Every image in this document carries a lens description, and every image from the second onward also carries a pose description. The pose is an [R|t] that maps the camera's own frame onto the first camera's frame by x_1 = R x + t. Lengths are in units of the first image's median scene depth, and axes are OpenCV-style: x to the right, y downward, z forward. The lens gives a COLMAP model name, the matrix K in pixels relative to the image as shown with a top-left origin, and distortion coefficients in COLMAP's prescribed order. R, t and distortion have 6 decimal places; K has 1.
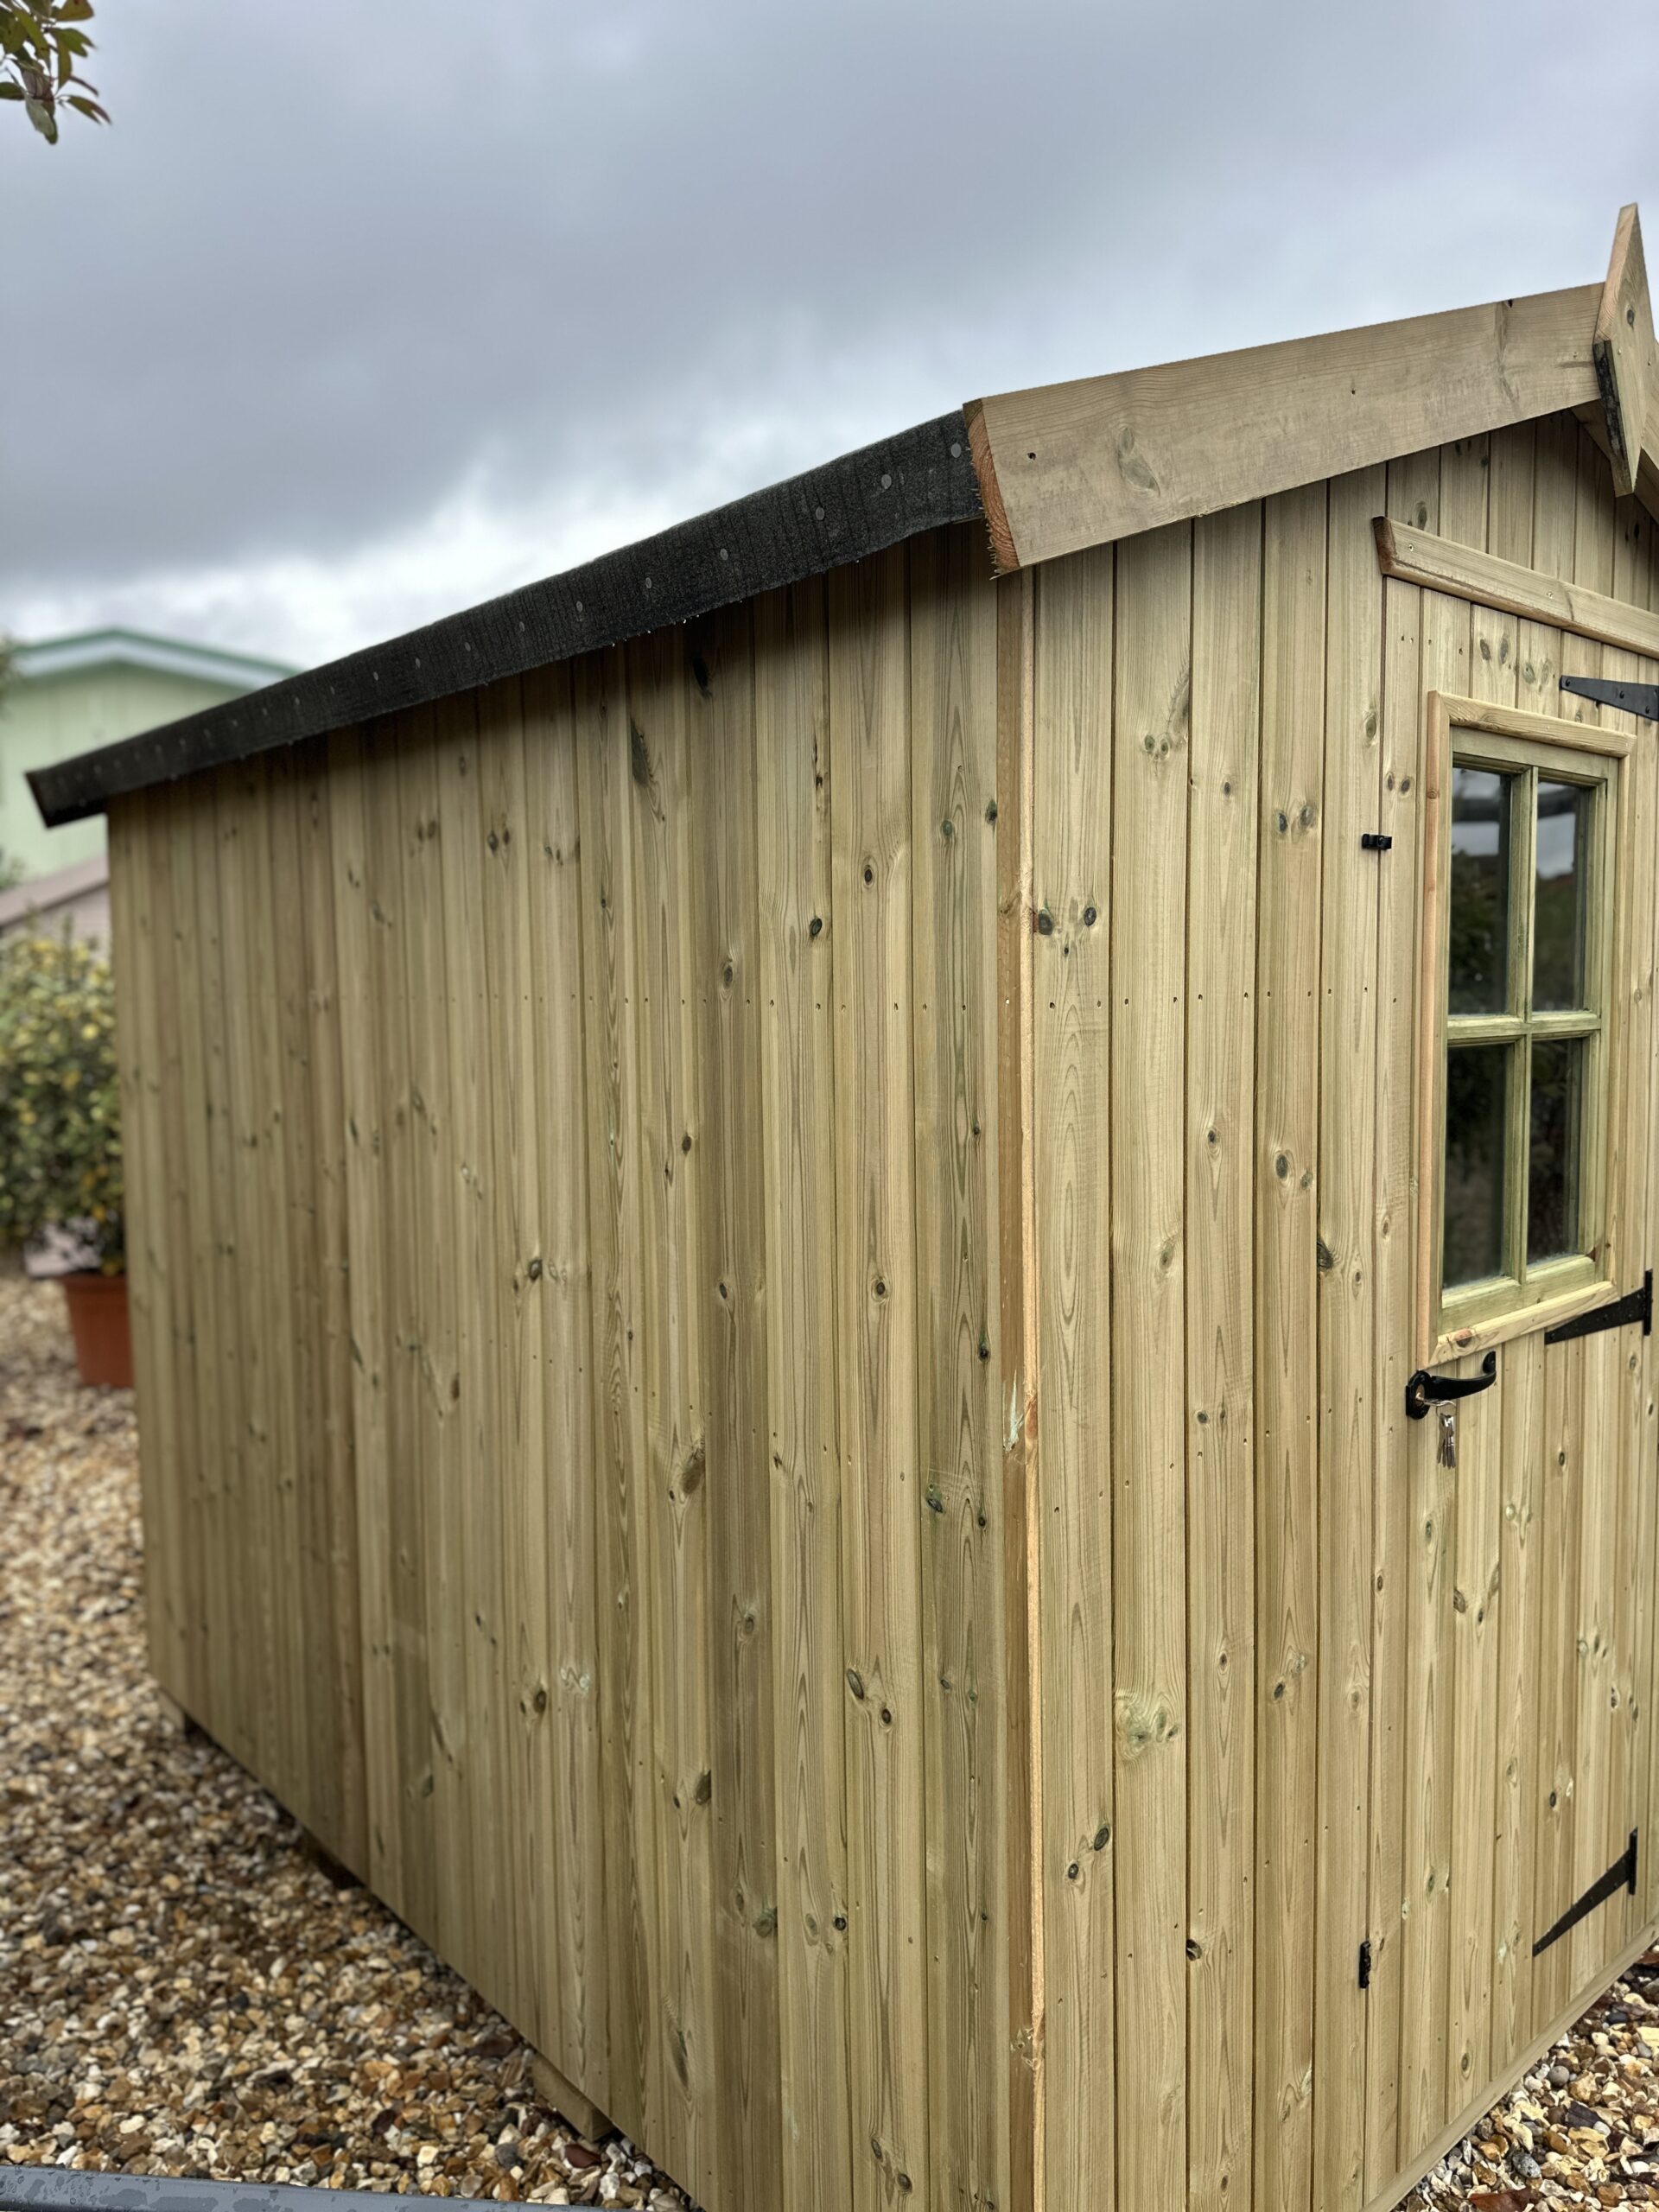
lens RADIAL K [[1580.3, 0, 824.9], [0, 1580.3, 1110.4], [0, 0, 1]] dist [0.025572, -0.026002]
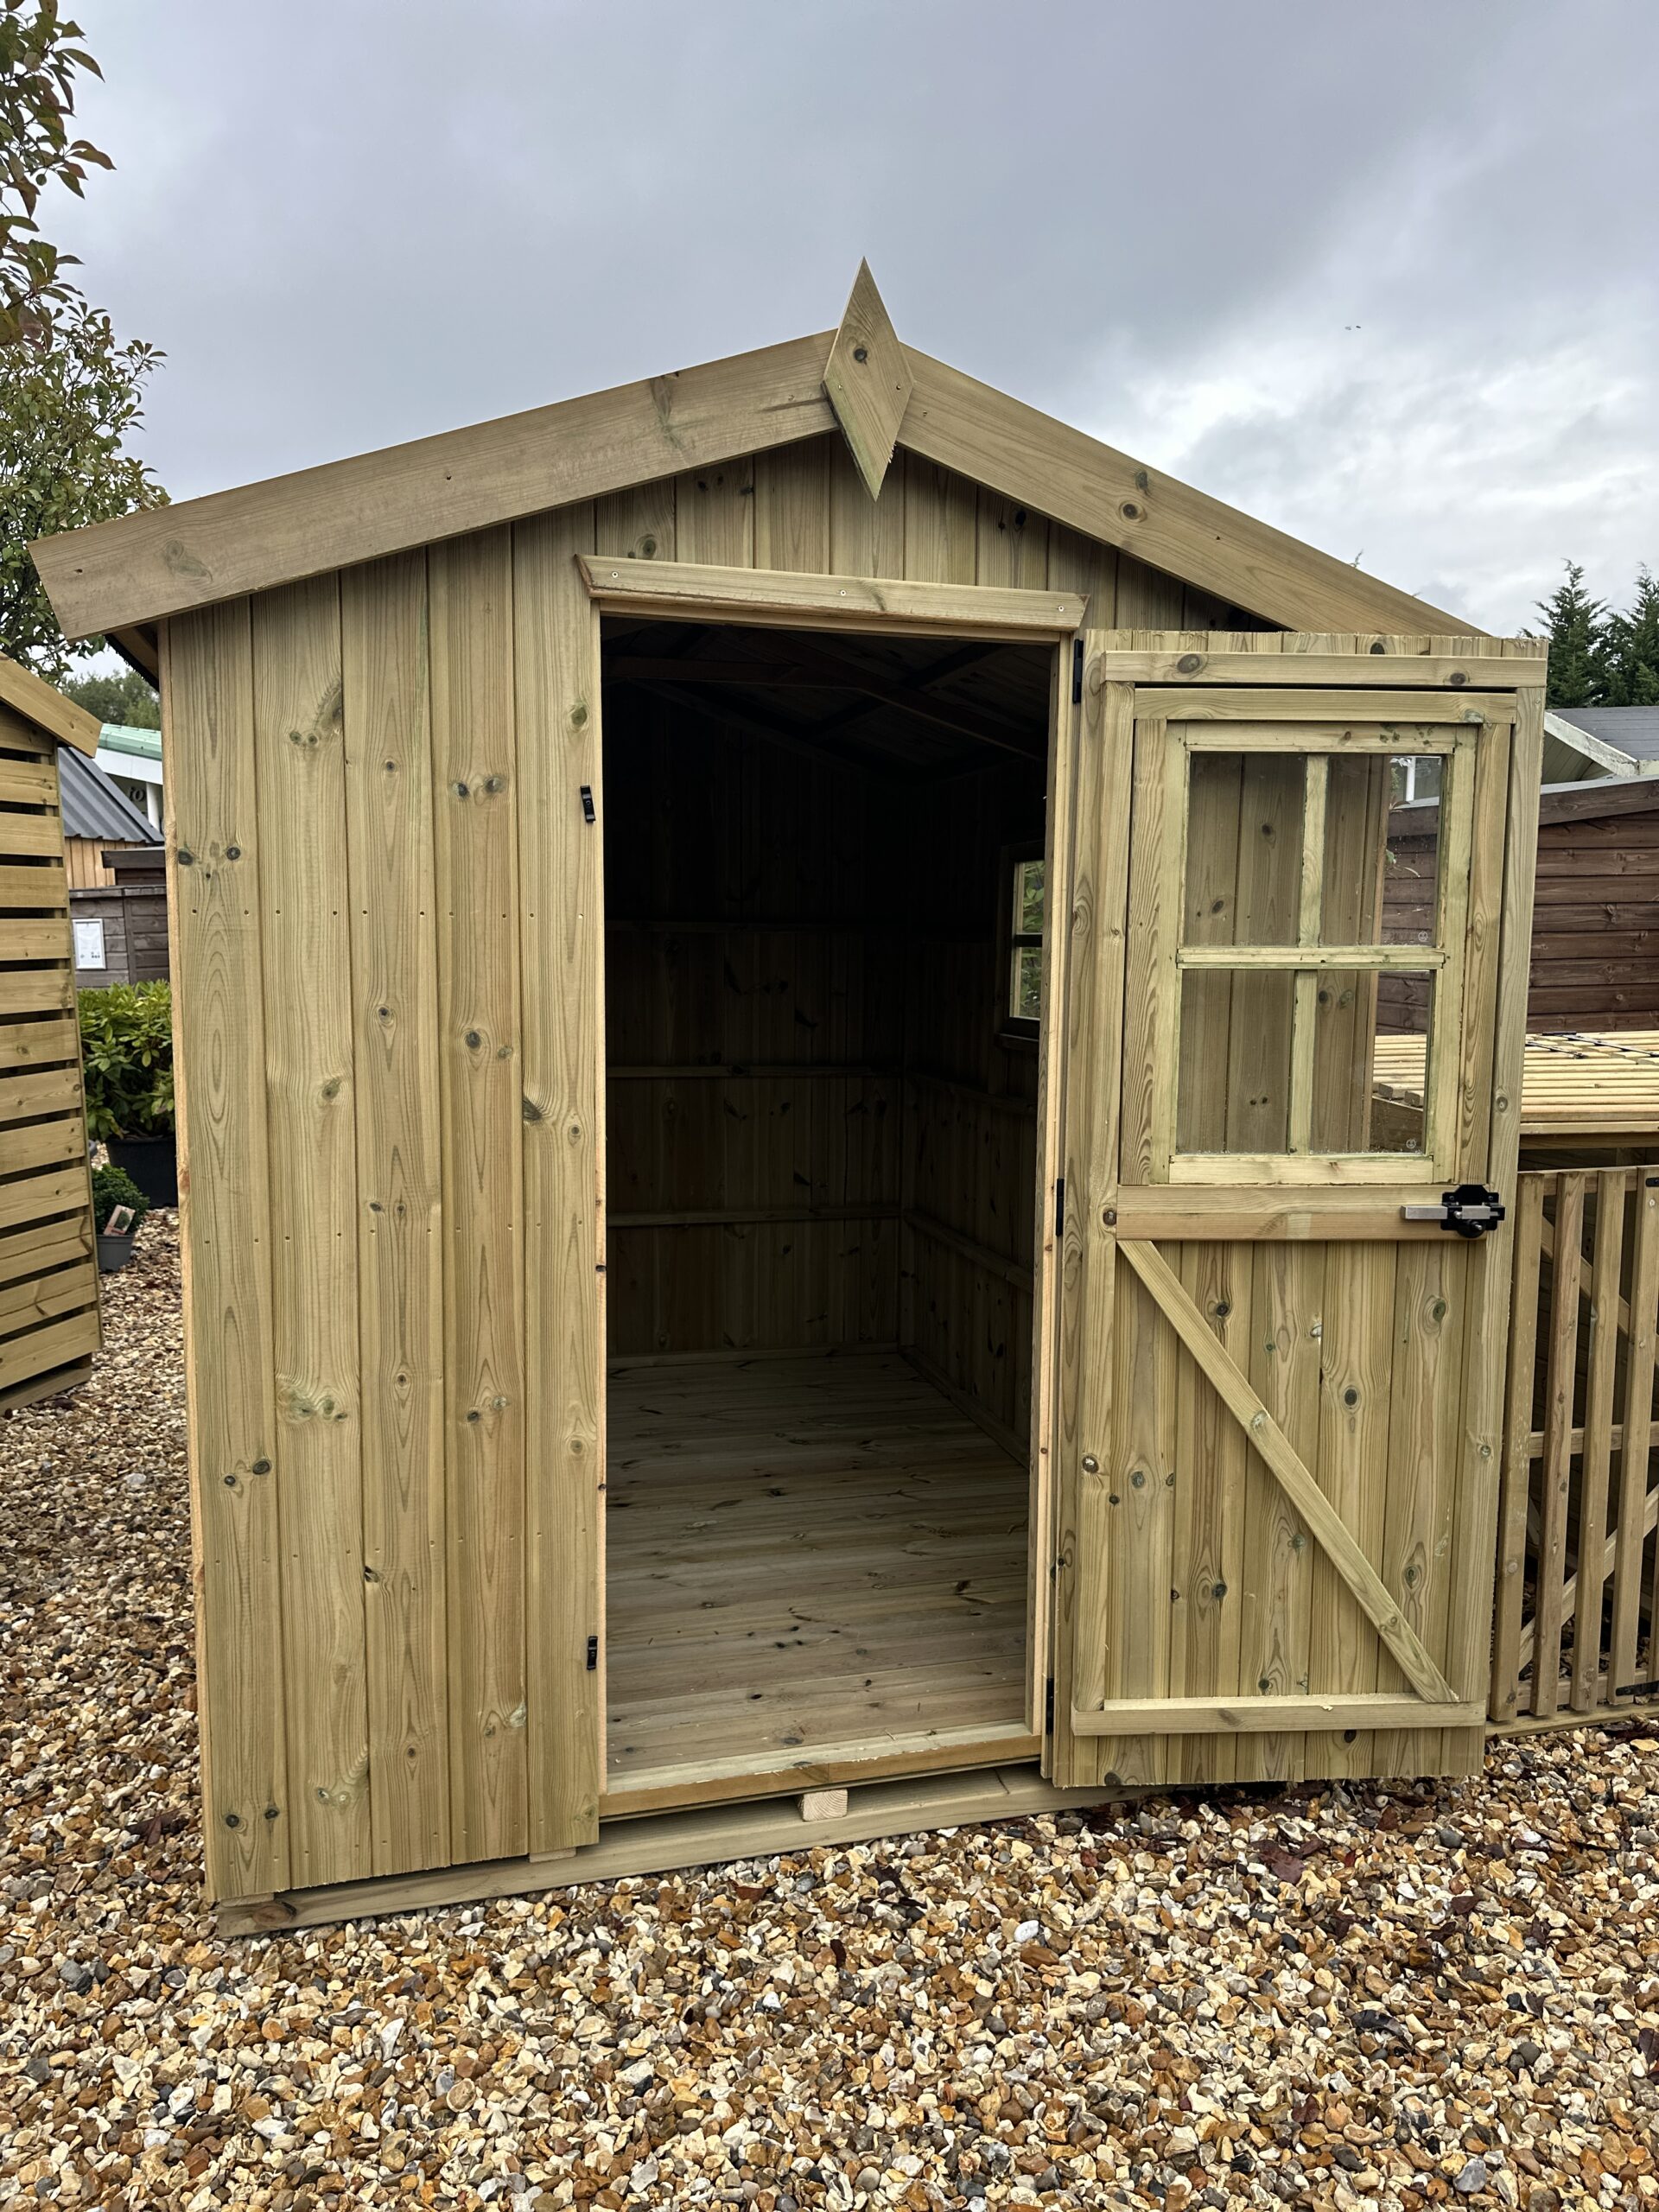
lens RADIAL K [[1580.3, 0, 843.5], [0, 1580.3, 1116.5], [0, 0, 1]] dist [0.025572, -0.026002]
pose [[0.902728, 0.076030, -0.423441, 1.201792], [-0.057829, 0.996772, 0.055689, 0.007189], [0.426308, -0.025785, 0.904210, -0.116354]]
